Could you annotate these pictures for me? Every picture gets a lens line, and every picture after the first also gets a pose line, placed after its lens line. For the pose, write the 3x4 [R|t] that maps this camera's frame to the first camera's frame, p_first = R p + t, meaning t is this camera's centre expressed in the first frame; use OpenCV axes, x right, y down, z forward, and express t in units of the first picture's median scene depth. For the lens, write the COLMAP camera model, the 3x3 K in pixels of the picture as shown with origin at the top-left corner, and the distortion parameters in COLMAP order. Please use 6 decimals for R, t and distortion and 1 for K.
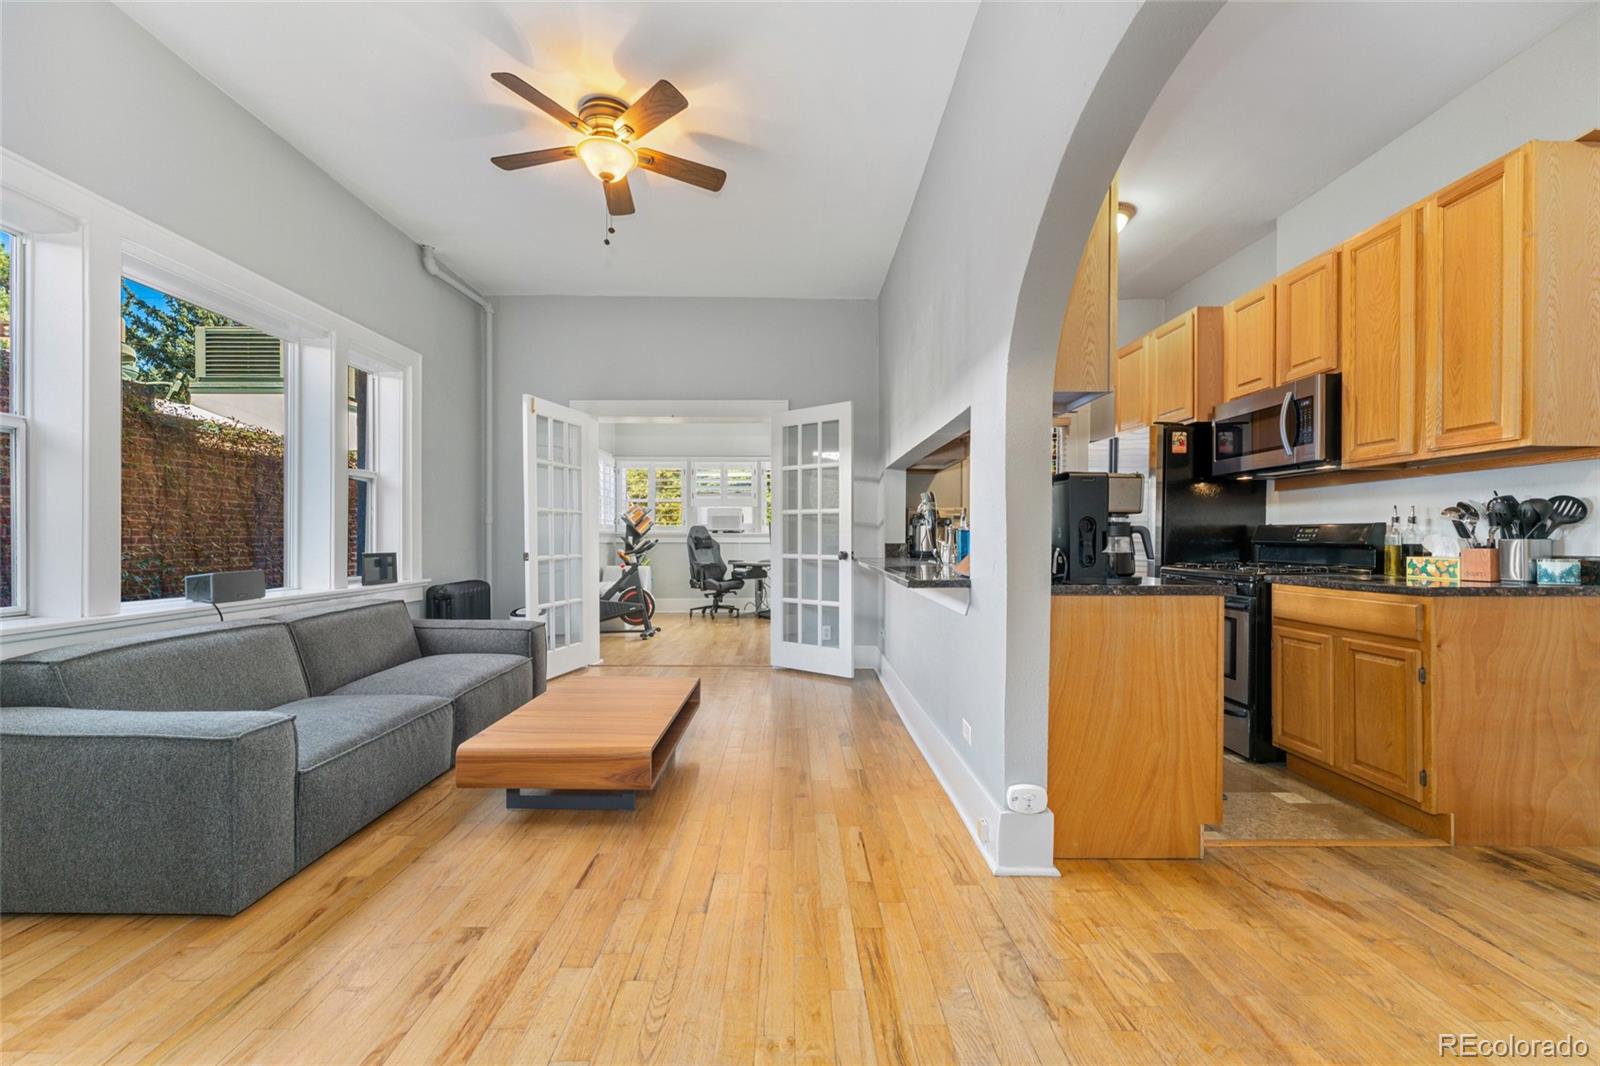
lens RADIAL K [[642.5, 0, 795.8], [0, 642.5, 541.0], [0, 0, 1]] dist [0.002144, 0.000150]
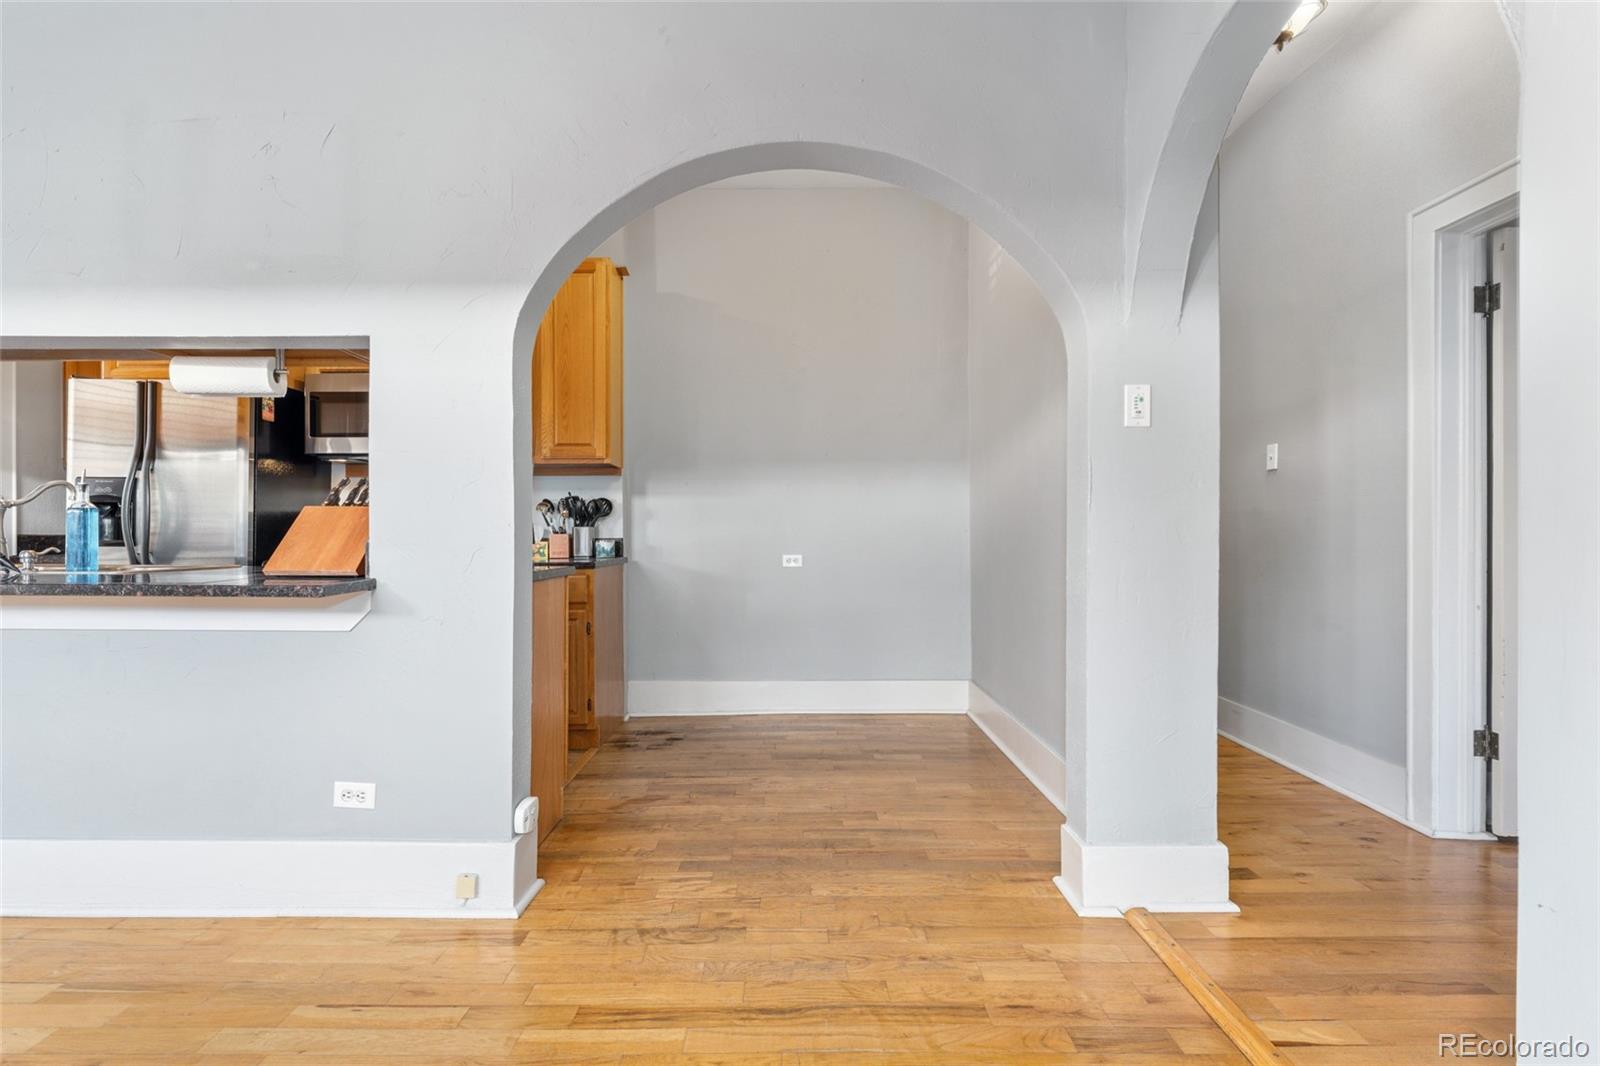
lens RADIAL K [[780.8, 0, 792.0], [0, 780.8, 530.4], [0, 0, 1]] dist [-0.004119, 0.001891]
pose [[0.013445, 0.001878, 0.999908, -0.534158], [0.005941, 0.999980, -0.001958, 0.009529], [-0.999892, 0.005966, 0.013434, 0.463640]]
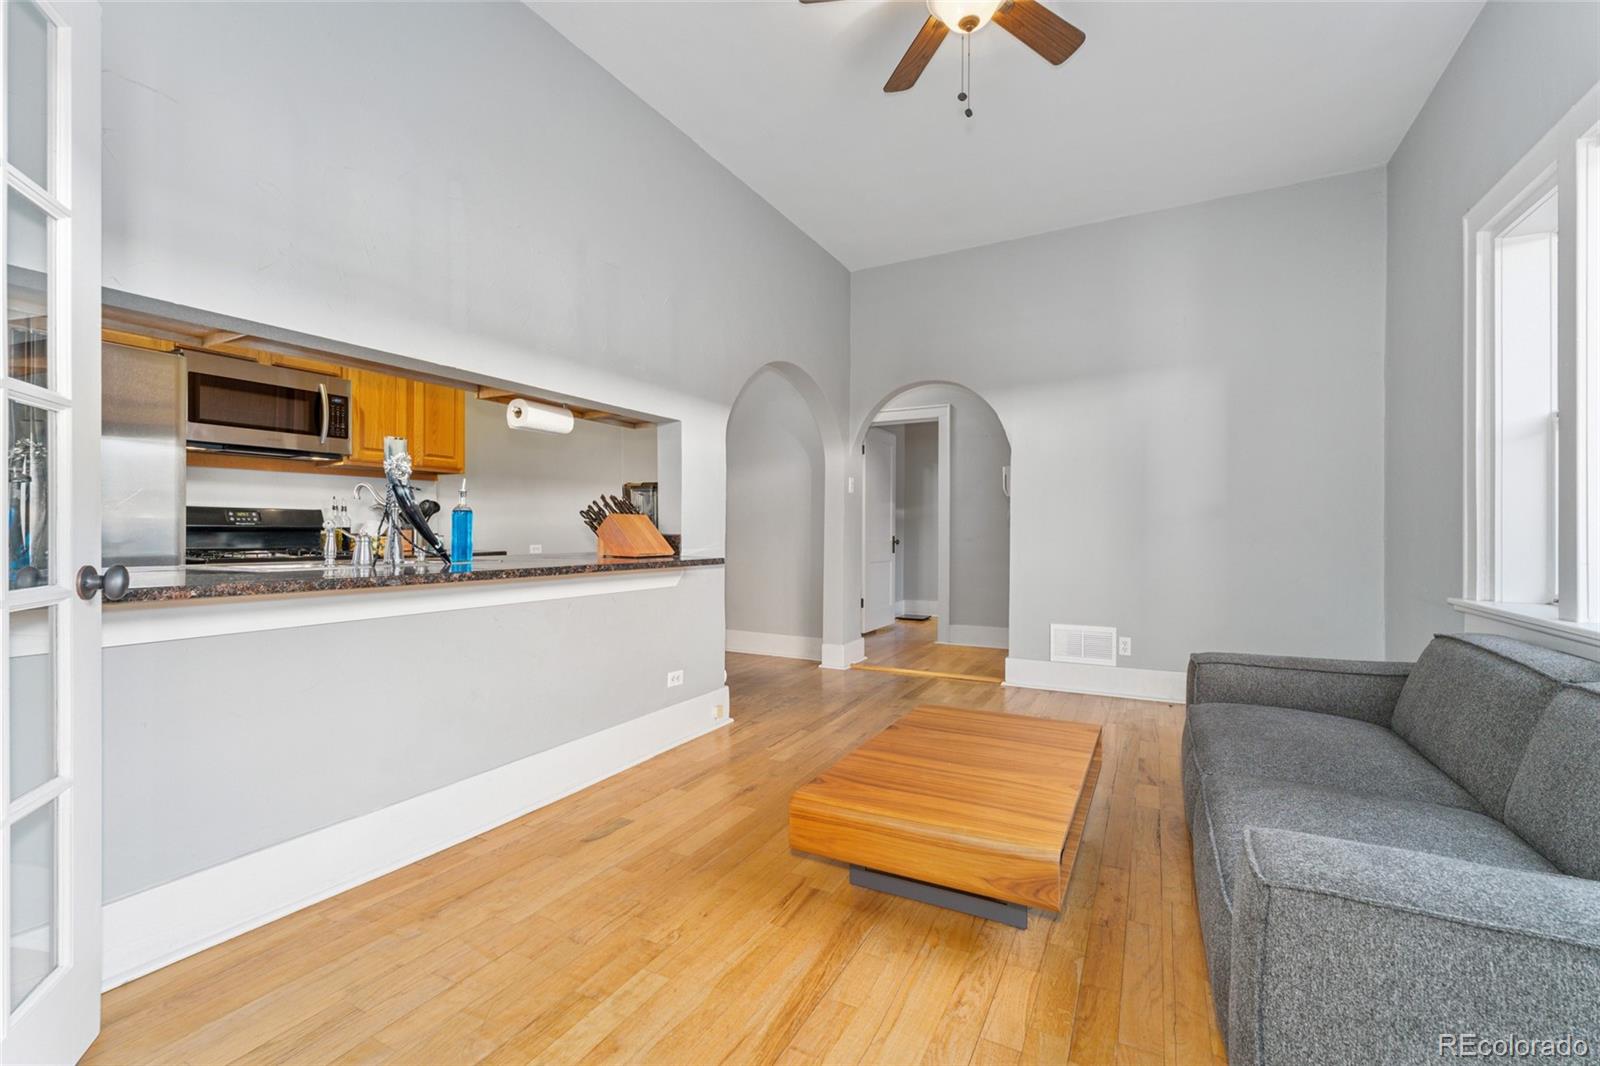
lens RADIAL K [[687.3, 0, 792.2], [0, 687.3, 530.3], [0, 0, 1]] dist [0.000346, -0.000015]
pose [[-0.879171, -0.006503, 0.476461, -0.522879], [-0.003598, 0.999969, 0.007008, -0.002759], [-0.476492, 0.004446, -0.879168, 1.895253]]
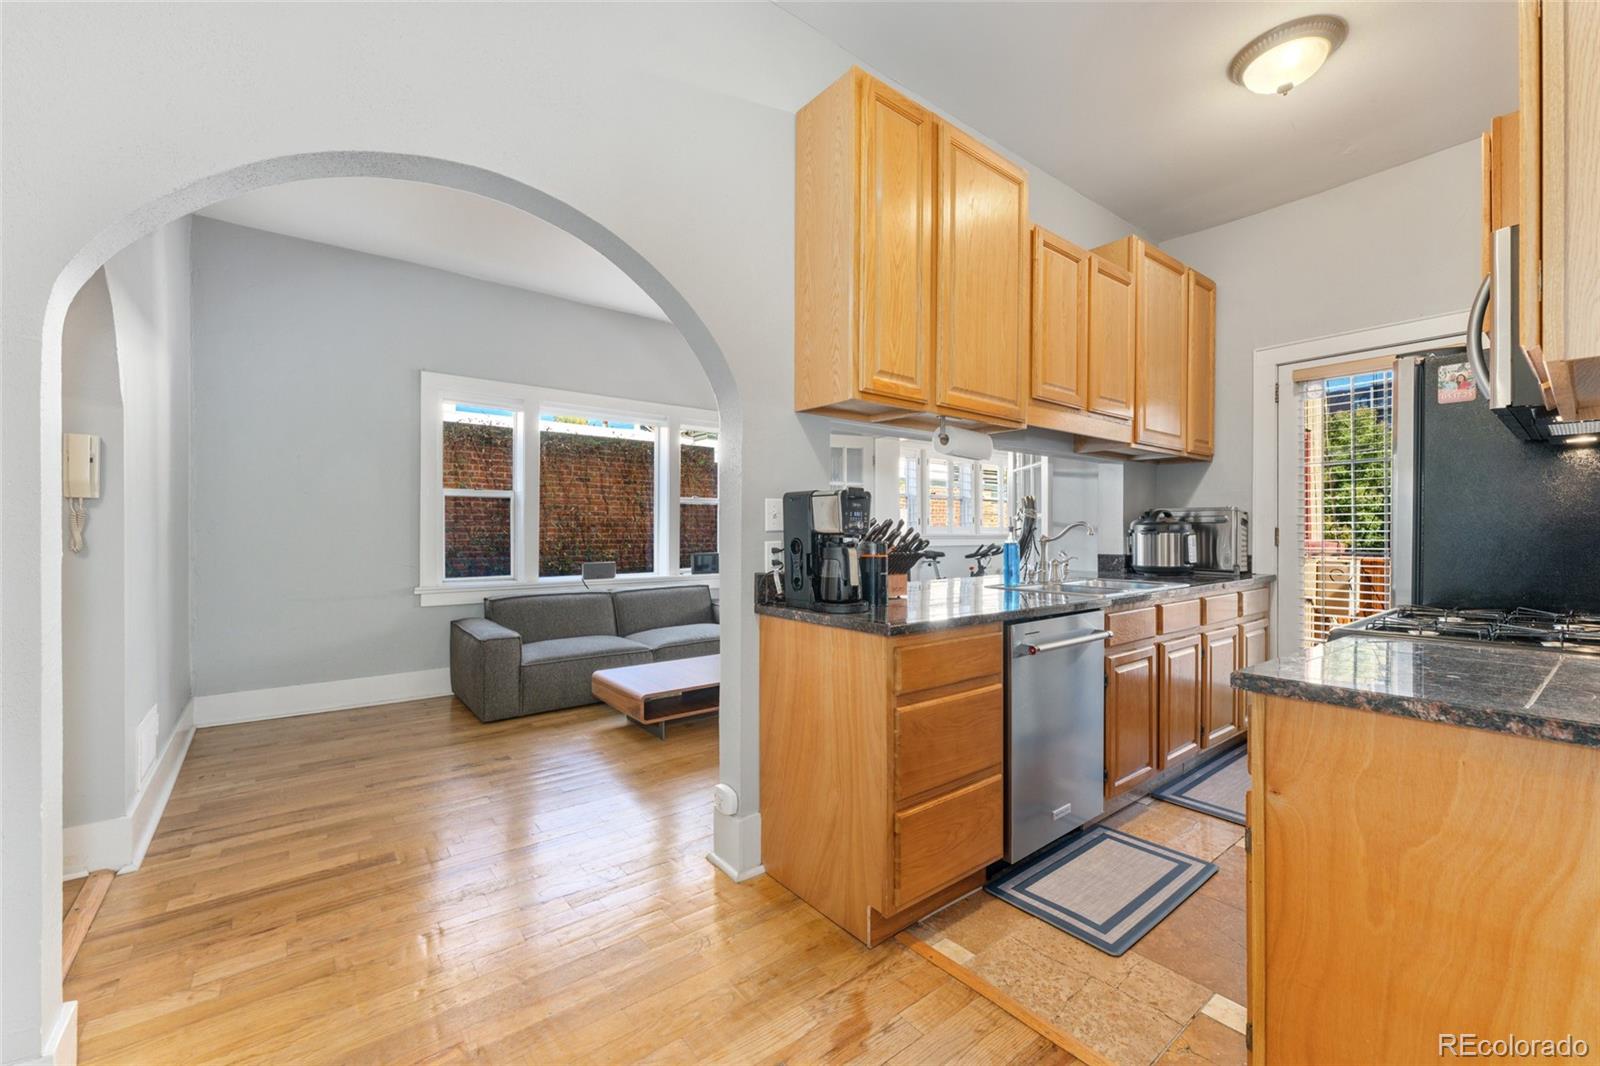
lens RADIAL K [[642.5, 0, 793.7], [0, 642.5, 532.3], [0, 0, 1]] dist [0.002144, 0.000150]
pose [[0.614783, -0.003109, -0.788690, 0.964596], [-0.001211, 0.999987, -0.004886, -0.033386], [0.788695, 0.003959, 0.614772, 0.316643]]
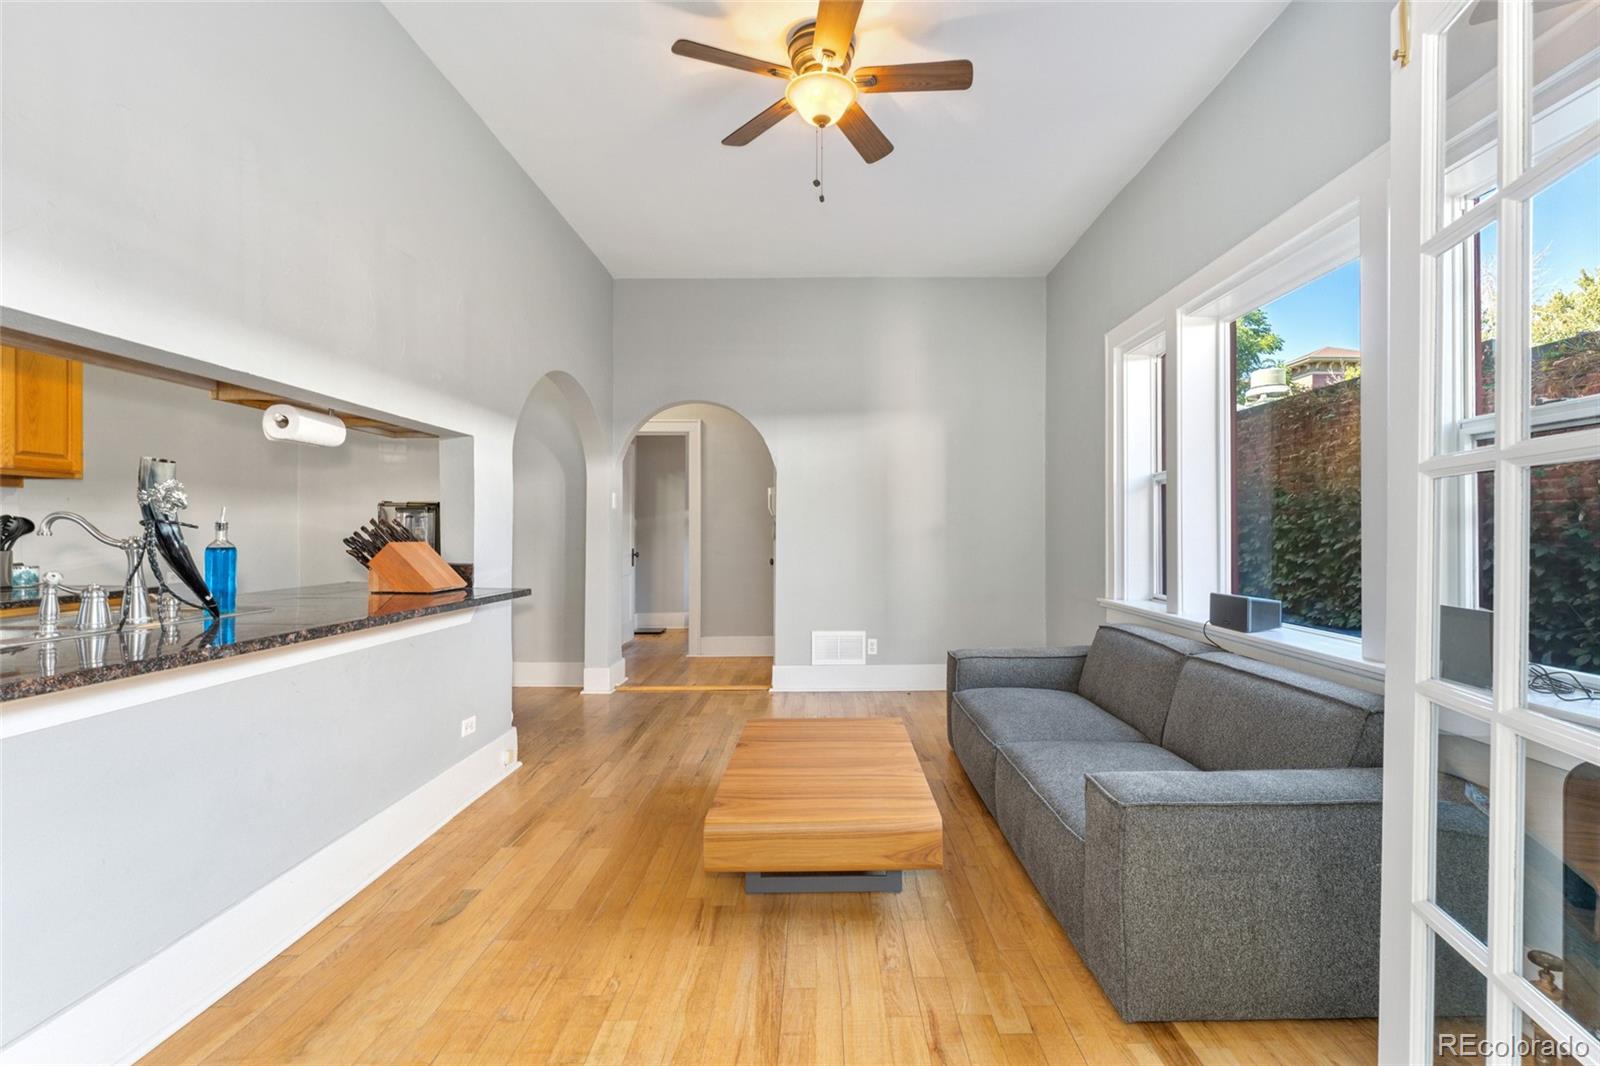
lens RADIAL K [[719.1, 0, 828.1], [0, 719.1, 527.8], [0, 0, 1]] dist [0.003076, 0.000516]
pose [[-0.999987, -0.003612, -0.003483, -0.320289], [-0.003618, 0.999992, 0.001821, -0.047146], [0.003477, 0.001834, -0.999992, 2.058156]]
